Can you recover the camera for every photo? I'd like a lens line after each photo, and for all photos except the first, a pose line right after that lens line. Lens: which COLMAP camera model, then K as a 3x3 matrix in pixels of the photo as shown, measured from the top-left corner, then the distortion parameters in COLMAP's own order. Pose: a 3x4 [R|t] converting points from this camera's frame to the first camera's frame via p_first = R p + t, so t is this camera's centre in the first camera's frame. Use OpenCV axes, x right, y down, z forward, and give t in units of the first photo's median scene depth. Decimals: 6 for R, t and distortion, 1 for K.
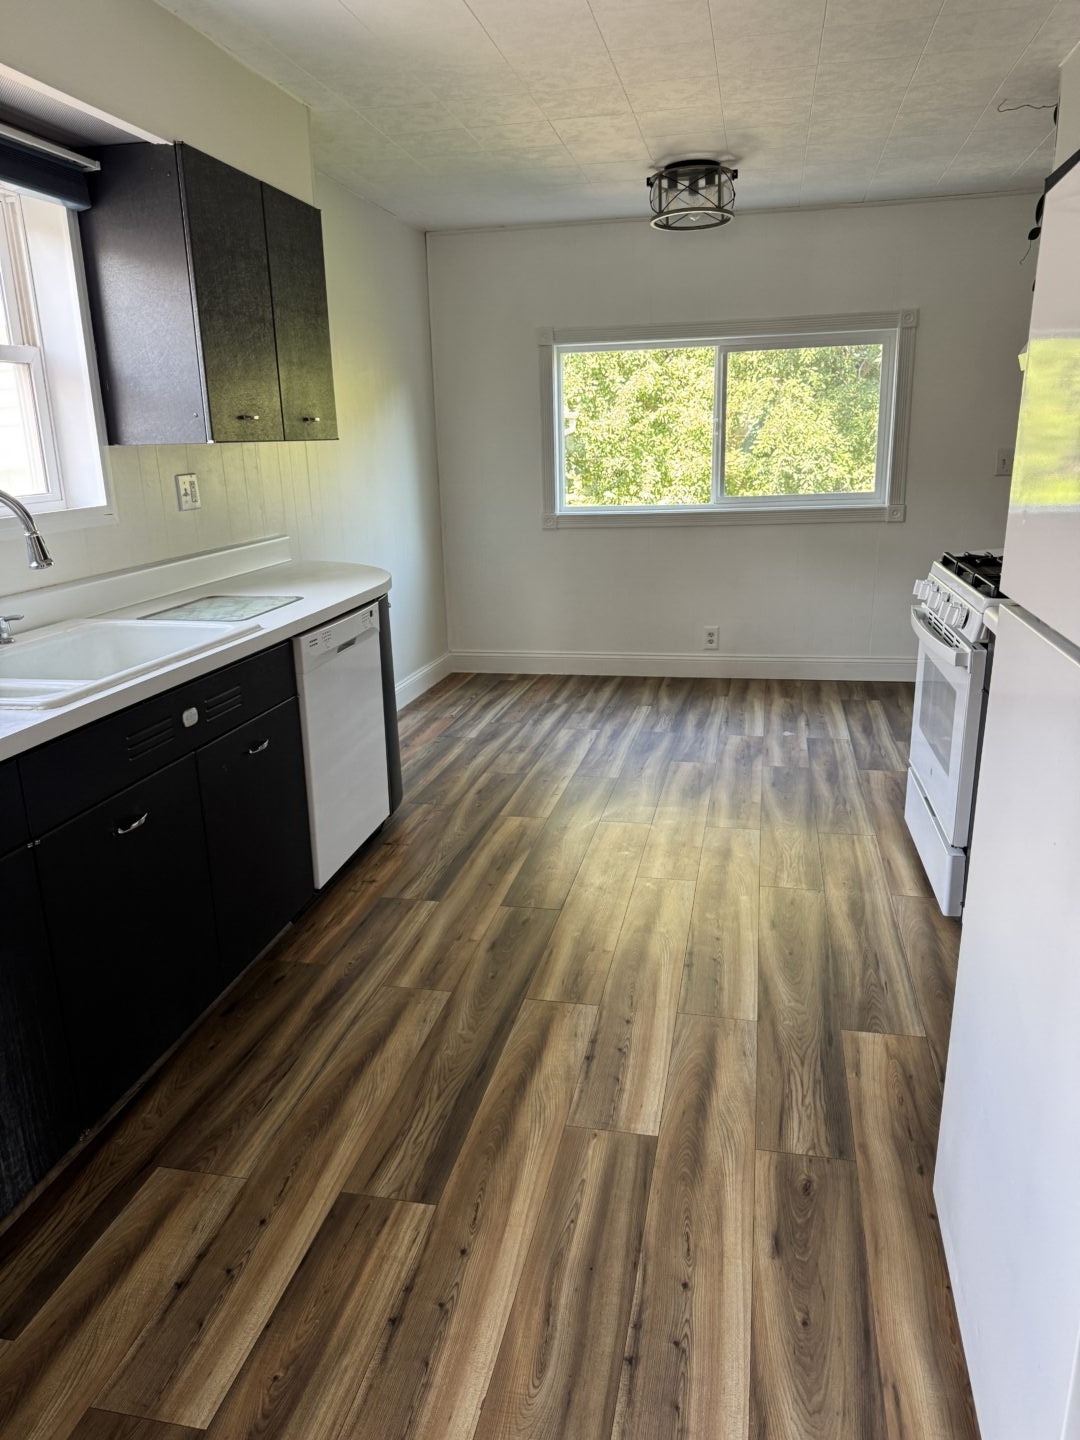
lens RADIAL K [[1013.4, 0, 531.4], [0, 1013.4, 728.9], [0, 0, 1]] dist [0.138487, -0.252875]
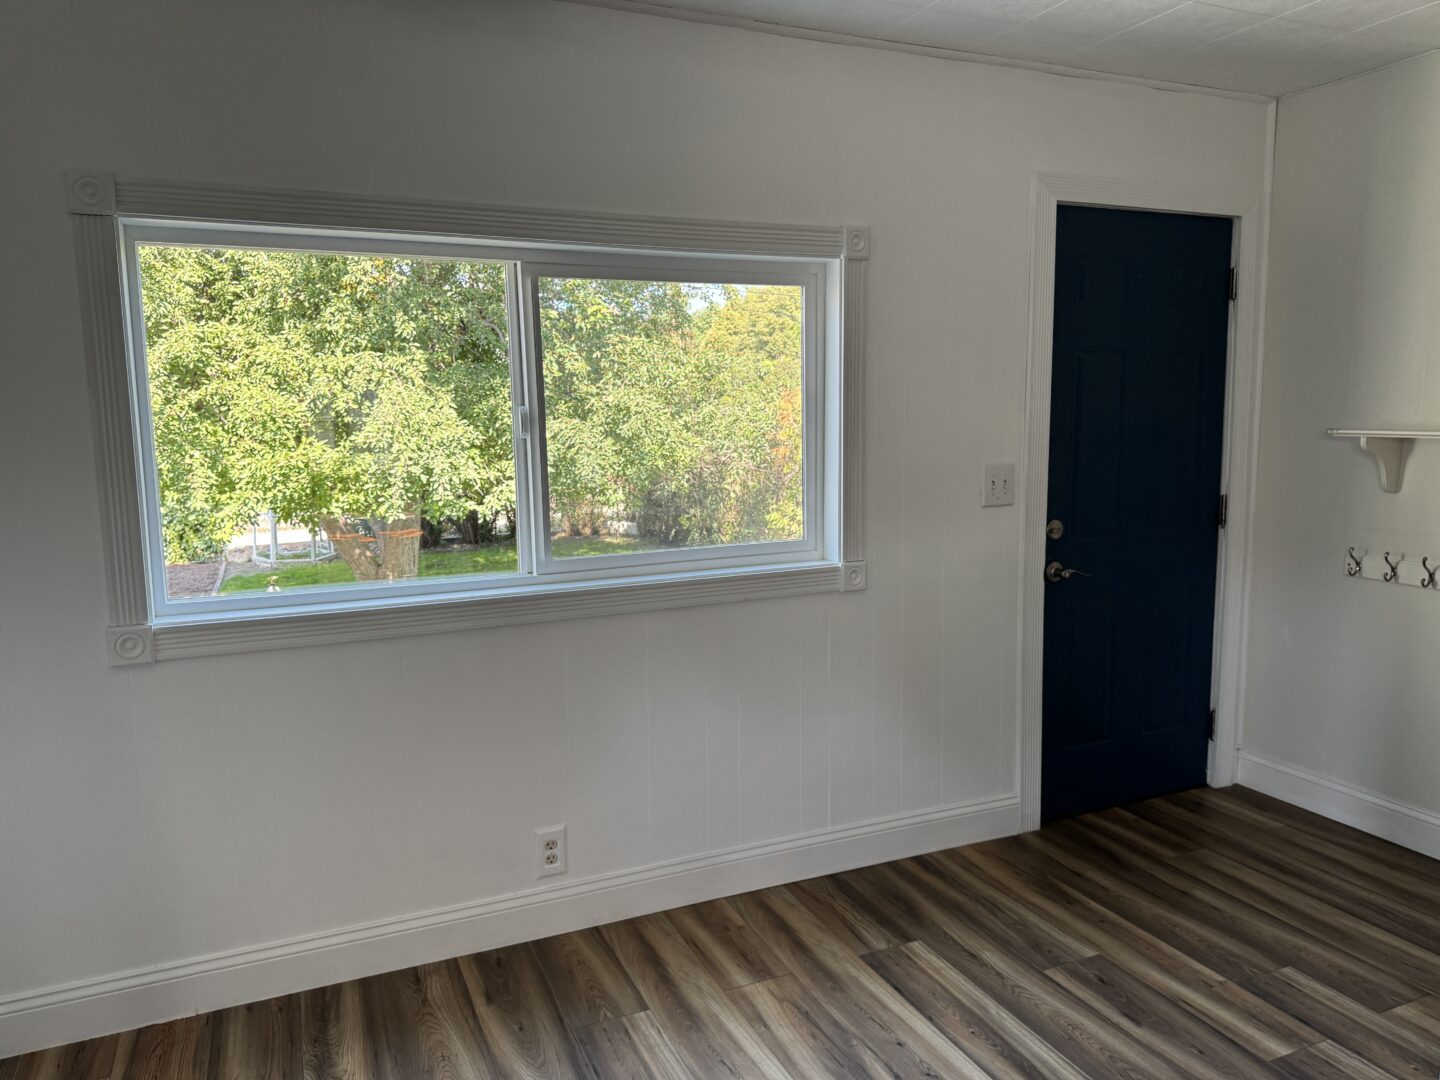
lens RADIAL K [[1013.4, 0, 720.0], [0, 1013.4, 540.0], [0, 0, 1]] dist [0.138487, -0.252875]
pose [[0.805035, -0.059135, 0.590272, -0.016044], [0.153644, 0.981851, -0.111182, -0.084856], [-0.572985, 0.180197, 0.799511, 0.283080]]
